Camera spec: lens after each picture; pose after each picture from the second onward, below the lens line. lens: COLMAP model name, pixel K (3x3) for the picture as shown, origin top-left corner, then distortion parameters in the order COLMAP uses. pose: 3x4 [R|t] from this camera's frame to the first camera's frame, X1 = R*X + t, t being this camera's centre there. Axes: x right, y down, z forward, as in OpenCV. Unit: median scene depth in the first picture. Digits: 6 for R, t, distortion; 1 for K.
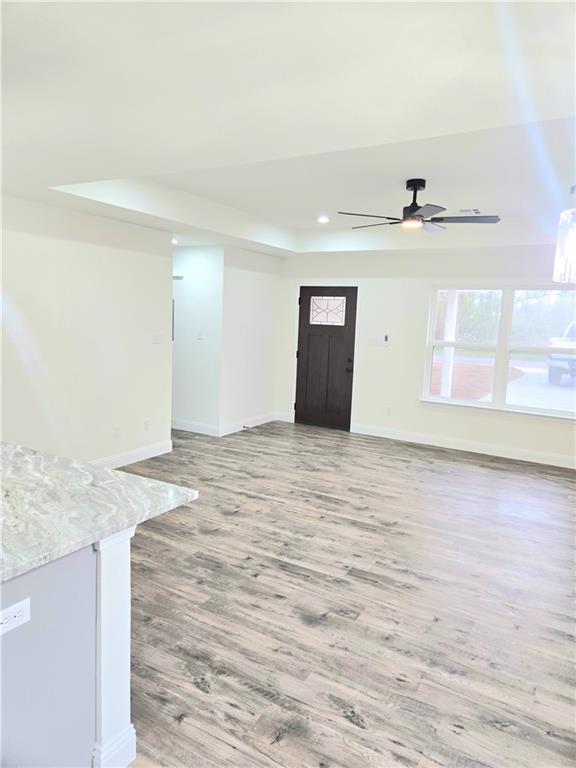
lens RADIAL K [[522.1, 0, 288.0], [0, 522.1, 384.0], [0, 0, 1]] dist [-0.001543, -0.000270]
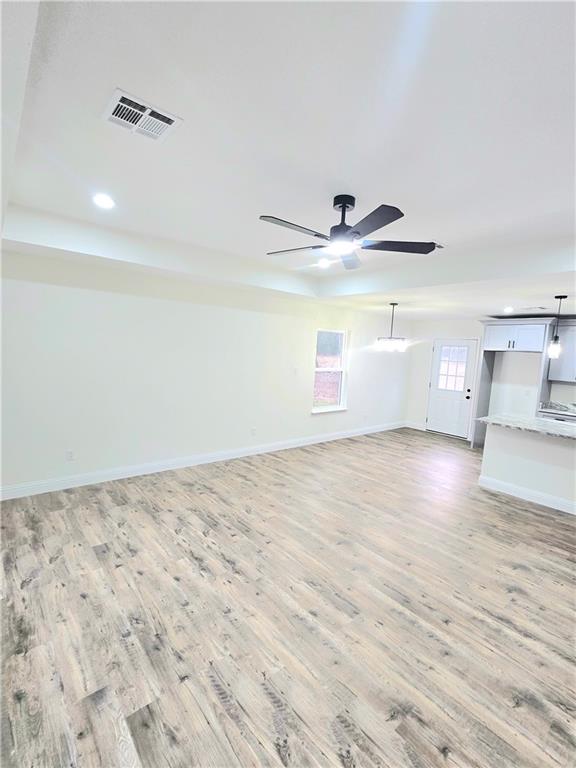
lens RADIAL K [[302.2, 0, 288.0], [0, 302.2, 384.0], [0, 0, 1]] dist [-0.000325, -0.000093]
pose [[-0.913560, -0.124498, 0.387179, 0.091352], [-0.029826, 0.969940, 0.241510, -0.211665], [-0.405608, 0.209086, -0.889812, 1.467245]]
